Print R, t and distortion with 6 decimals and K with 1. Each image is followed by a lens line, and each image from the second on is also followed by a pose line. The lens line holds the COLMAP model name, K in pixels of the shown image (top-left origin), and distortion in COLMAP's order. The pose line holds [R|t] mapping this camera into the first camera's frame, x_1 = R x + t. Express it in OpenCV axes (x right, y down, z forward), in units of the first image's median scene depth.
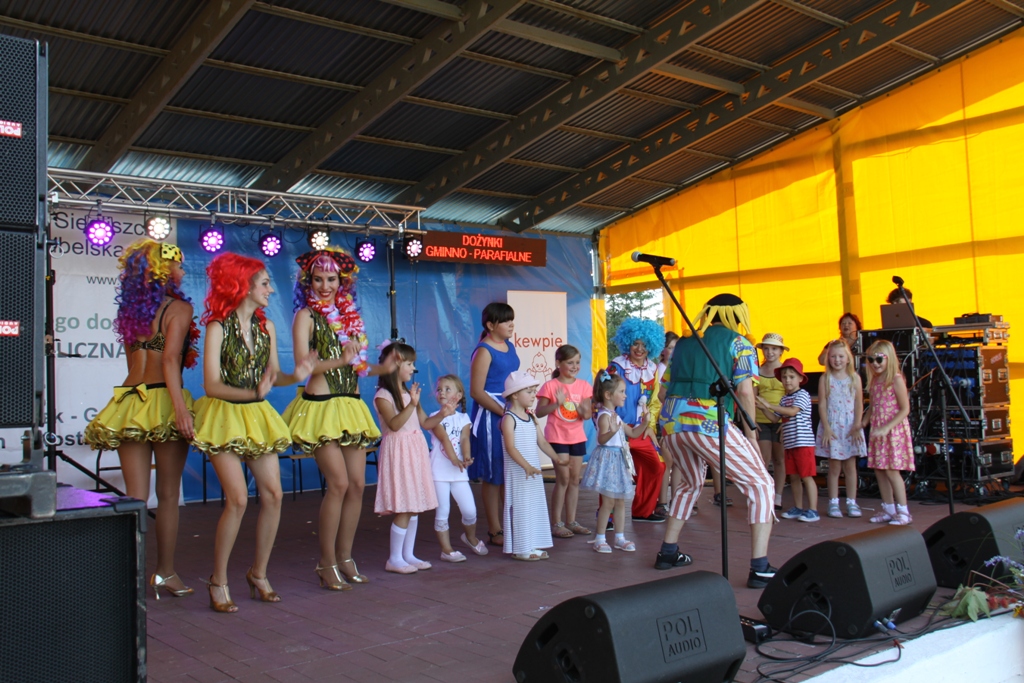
lens RADIAL K [[1002.8, 0, 512.0], [0, 1002.8, 341.5], [0, 0, 1]] dist [-0.105159, 0.272916]
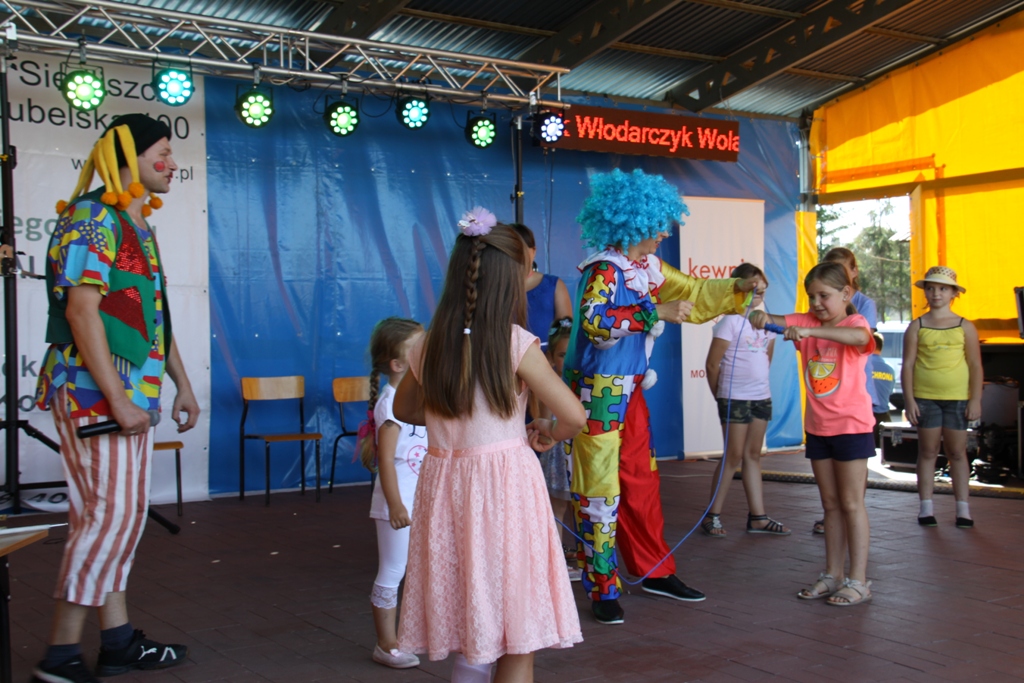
lens RADIAL K [[1279.3, 0, 534.4], [0, 1279.3, 329.2], [0, 0, 1]] dist [0.009381, 0.464247]
pose [[0.996600, 0.020109, -0.079905, -0.037489], [-0.016698, 0.998930, 0.043125, 0.004847], [0.080687, -0.041644, 0.995869, 0.131945]]
